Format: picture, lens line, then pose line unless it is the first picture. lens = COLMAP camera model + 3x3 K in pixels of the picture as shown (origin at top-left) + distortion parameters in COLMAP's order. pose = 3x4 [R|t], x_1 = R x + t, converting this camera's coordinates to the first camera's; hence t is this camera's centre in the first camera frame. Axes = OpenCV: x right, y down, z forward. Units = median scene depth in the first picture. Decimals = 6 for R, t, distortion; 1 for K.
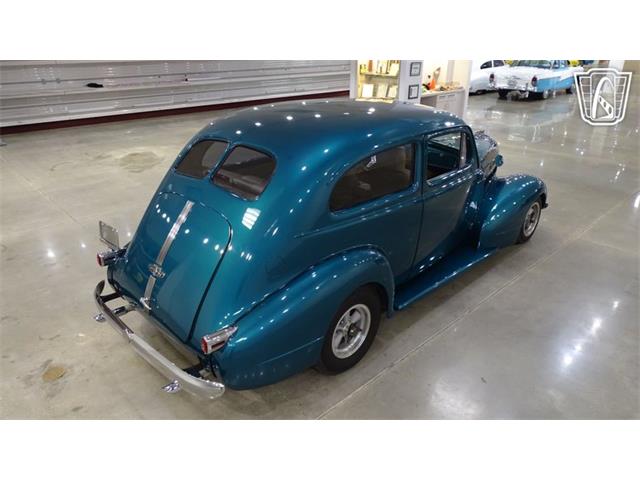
lens RADIAL K [[453.2, 0, 321.6], [0, 453.2, 238.9], [0, 0, 1]] dist [-0.001632, 0.002669]
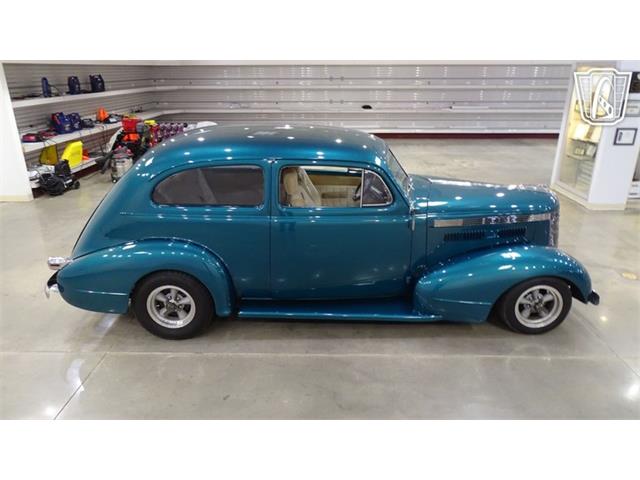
lens RADIAL K [[456.2, 0, 321.0], [0, 456.2, 234.7], [0, 0, 1]] dist [0.000537, -0.001927]
pose [[0.714789, 0.239292, -0.657128, 0.741363], [-0.281260, 0.958661, 0.043155, -0.098659], [0.640289, 0.153976, 0.752543, 0.204431]]
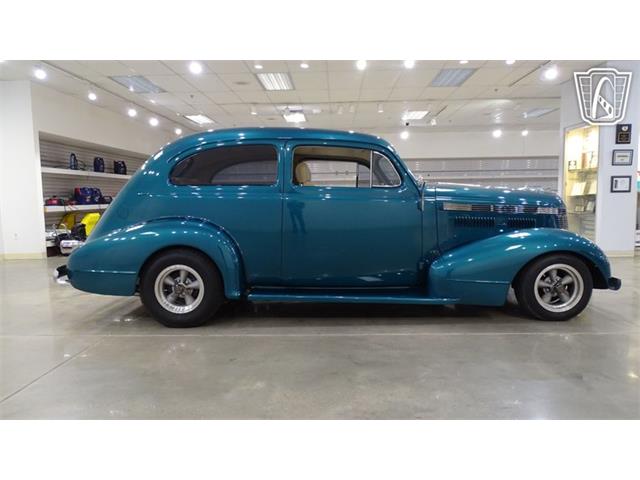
lens RADIAL K [[455.2, 0, 320.4], [0, 455.2, 230.9], [0, 0, 1]] dist [-0.005652, 0.000449]
pose [[0.706267, 0.046202, -0.706436, 0.773727], [-0.274656, 0.937592, -0.213271, 0.142188], [0.652496, 0.344654, 0.674880, 0.257302]]
